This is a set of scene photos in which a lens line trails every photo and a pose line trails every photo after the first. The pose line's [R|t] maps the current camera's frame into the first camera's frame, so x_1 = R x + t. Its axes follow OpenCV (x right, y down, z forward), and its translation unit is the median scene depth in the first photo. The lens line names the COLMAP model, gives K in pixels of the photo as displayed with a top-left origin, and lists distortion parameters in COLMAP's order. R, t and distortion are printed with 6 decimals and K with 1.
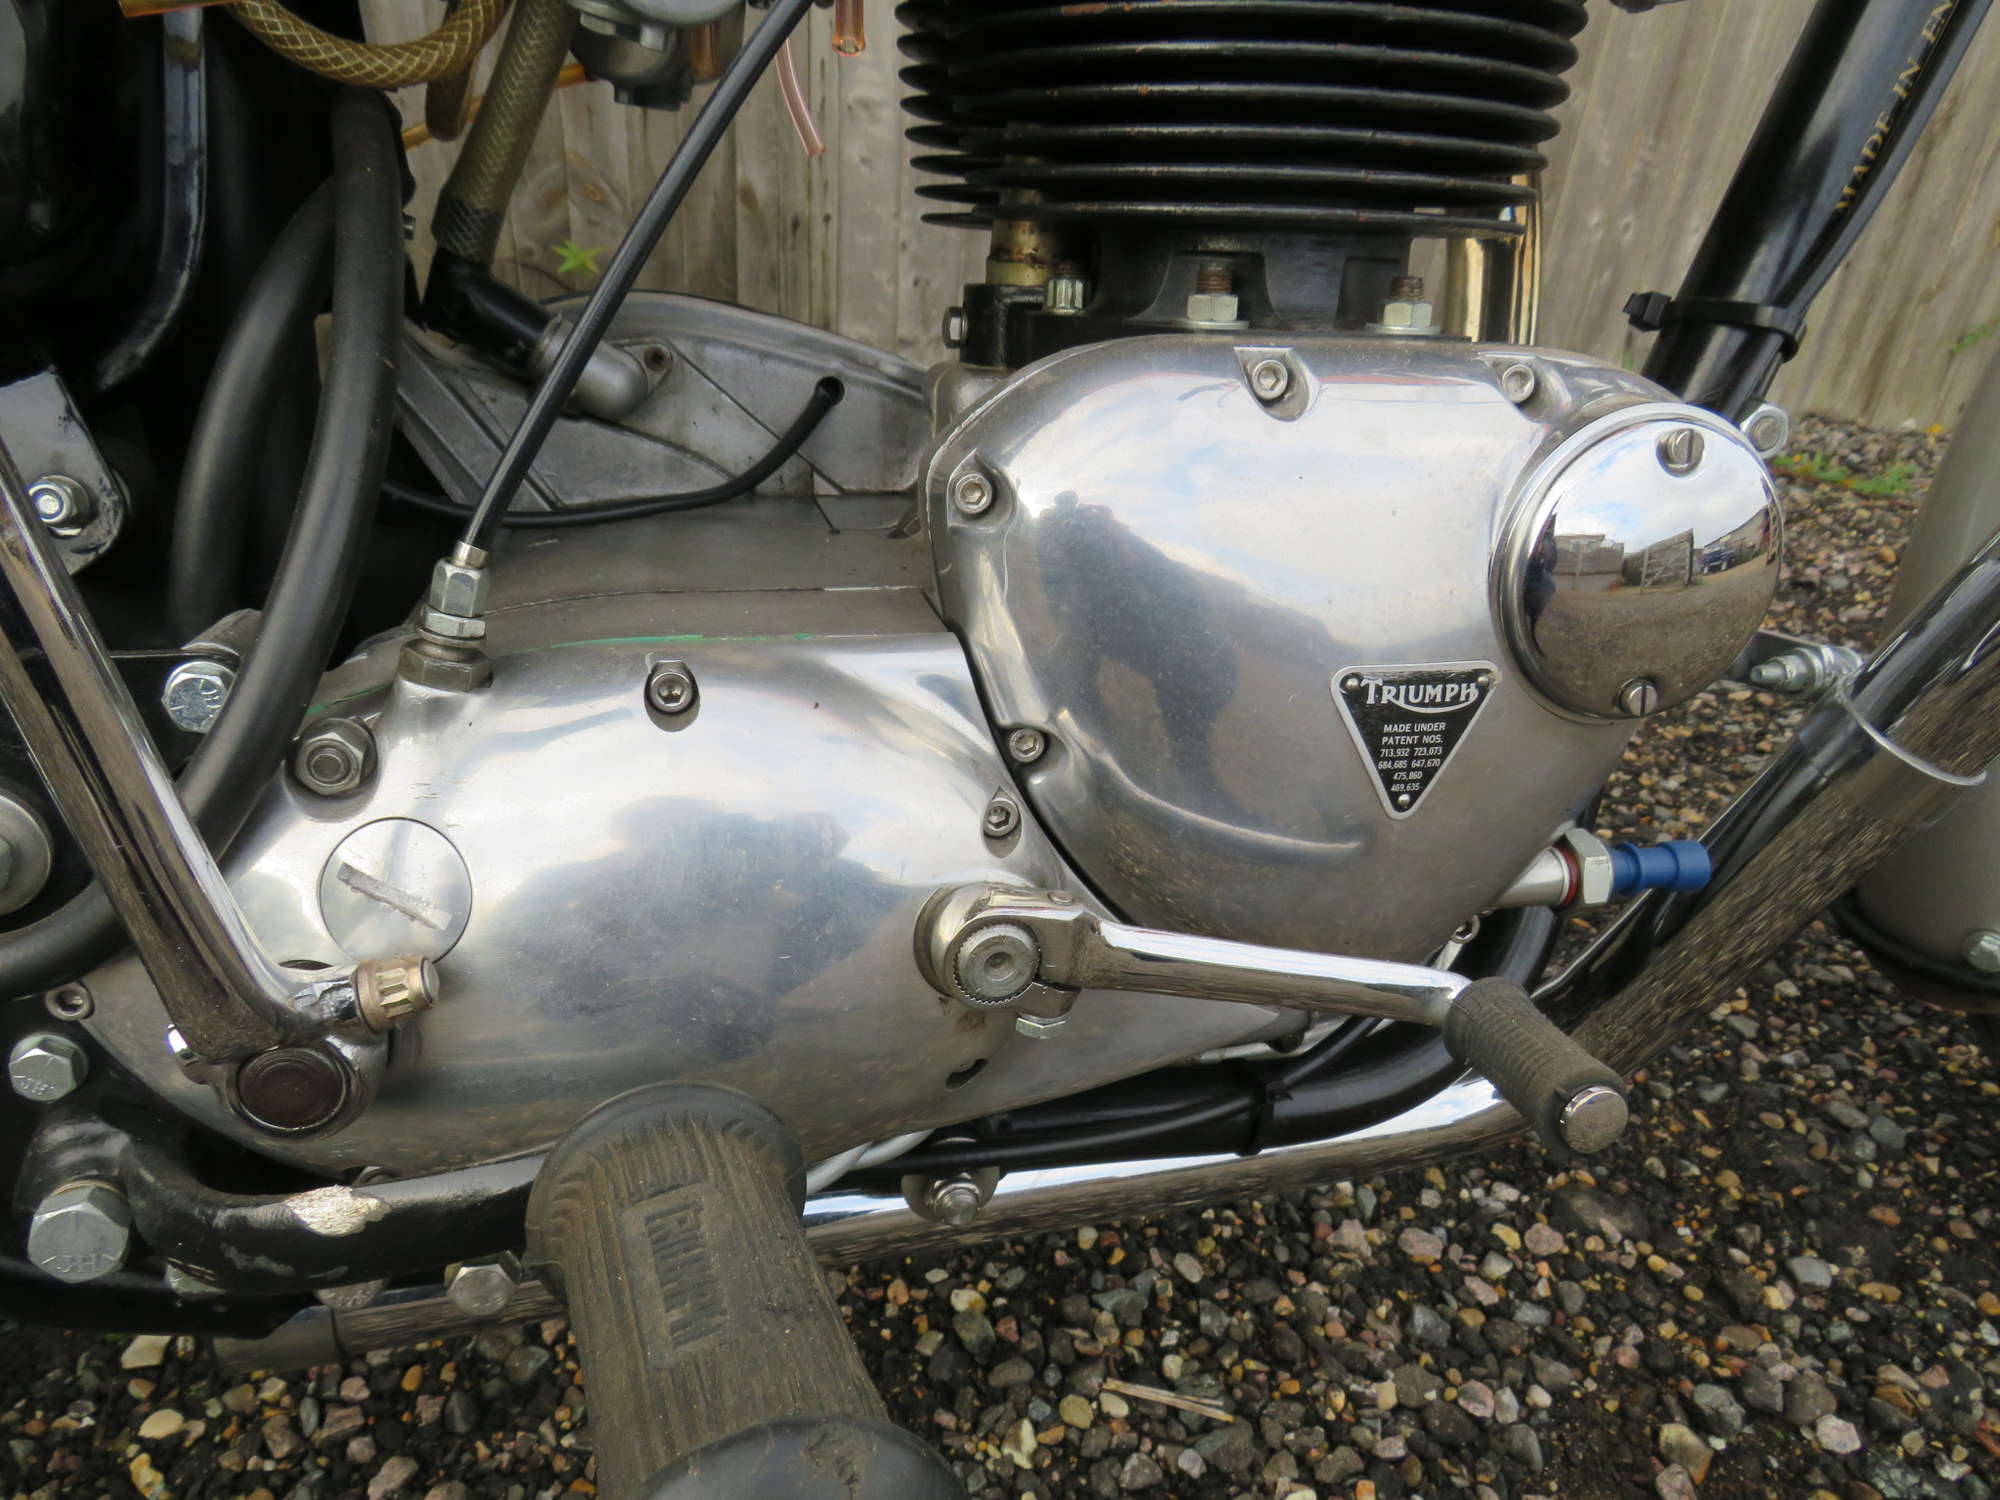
lens RADIAL K [[1405.5, 0, 992.4], [0, 1405.5, 744.8], [0, 0, 1]] dist [-0.031589, 0.001602]
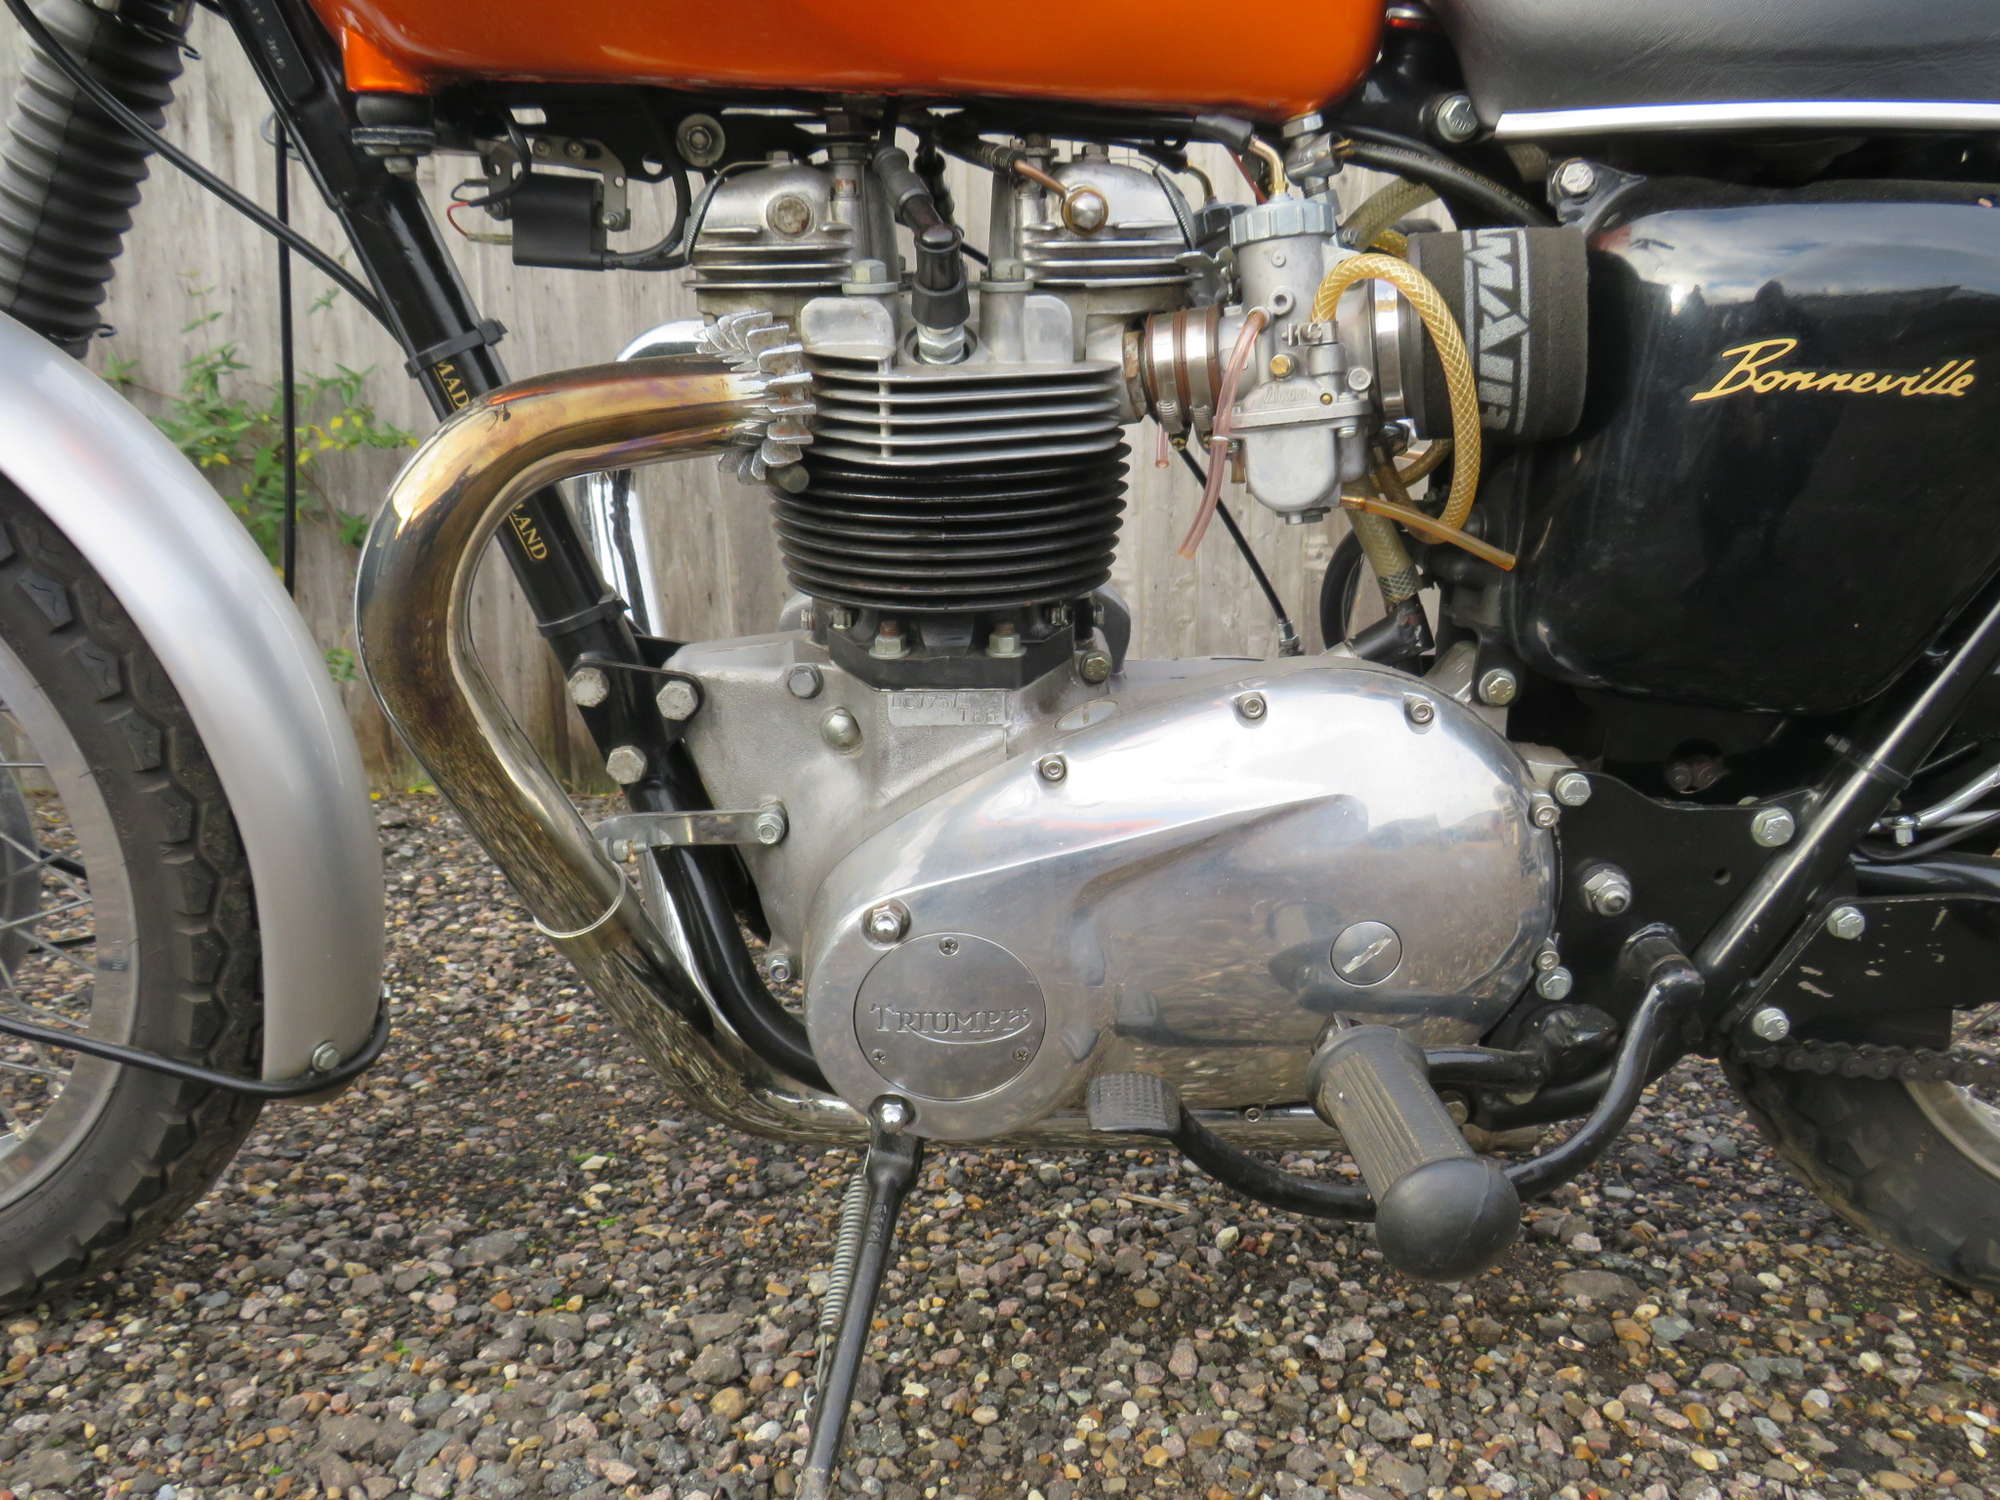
lens RADIAL K [[1482.8, 0, 992.3], [0, 1482.8, 738.3], [0, 0, 1]] dist [-0.038434, 0.013188]
pose [[0.975485, -0.031907, -0.217741, 0.334405], [-0.046301, 0.937529, -0.344813, 0.562092], [0.215141, 0.346442, 0.913068, -0.844269]]
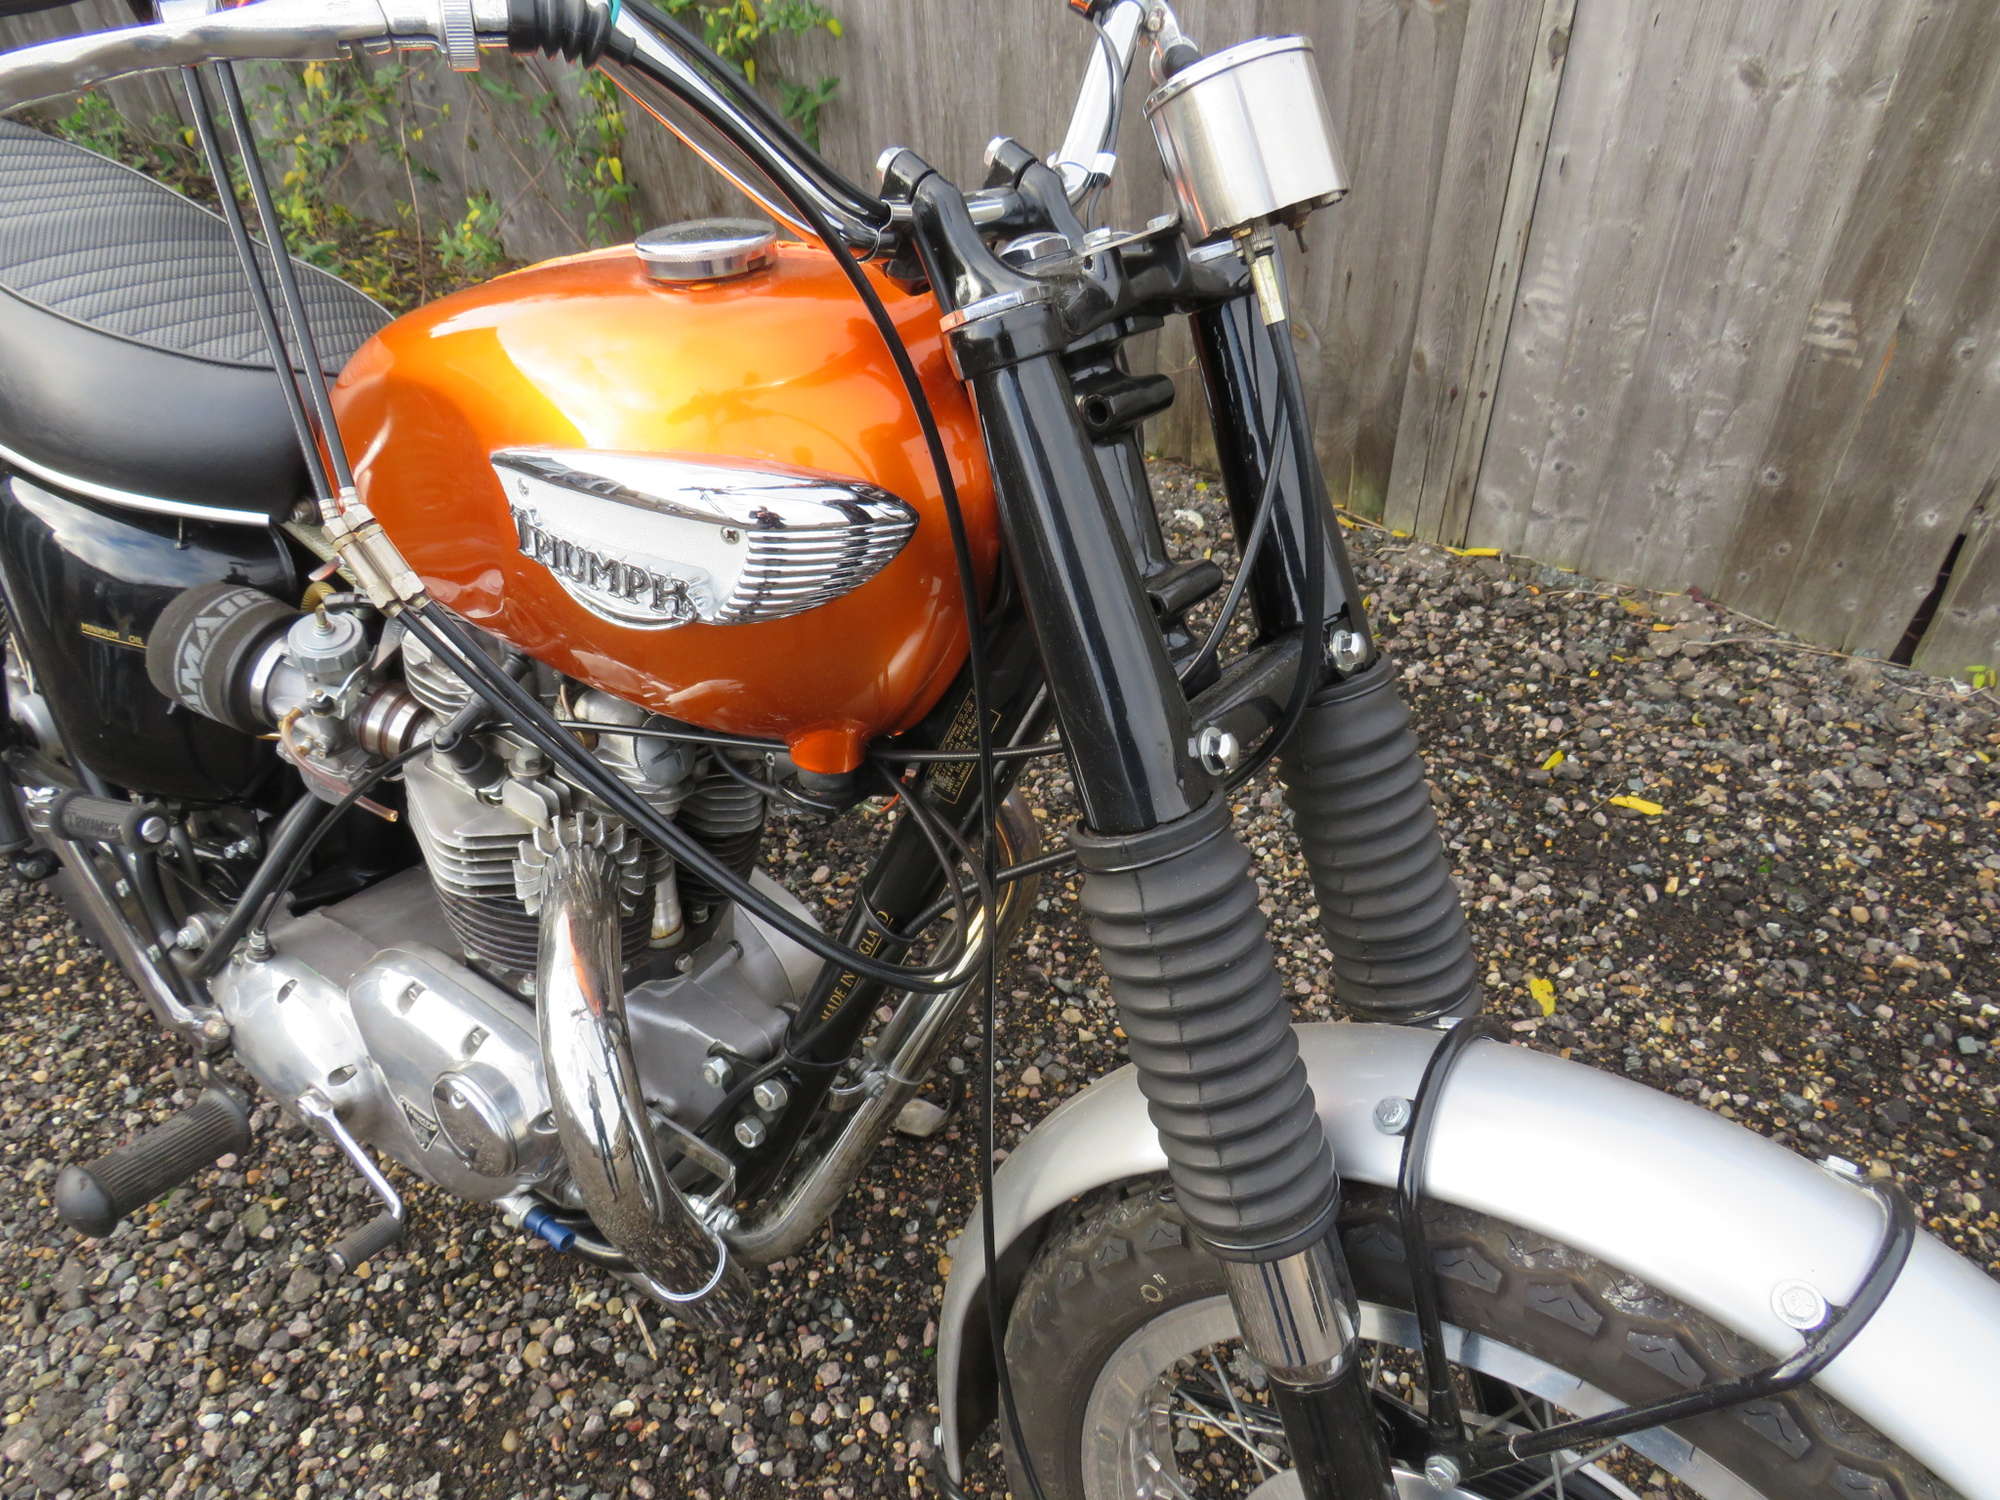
lens RADIAL K [[1405.3, 0, 1000.0], [0, 1405.3, 750.0], [0, 0, 1]] dist [-0.027034, -0.005022]
pose [[0.681660, 0.406794, -0.608160, 1.352423], [-0.315280, 0.913377, 0.257568, -0.974764], [0.660256, 0.016167, 0.750866, -0.190244]]
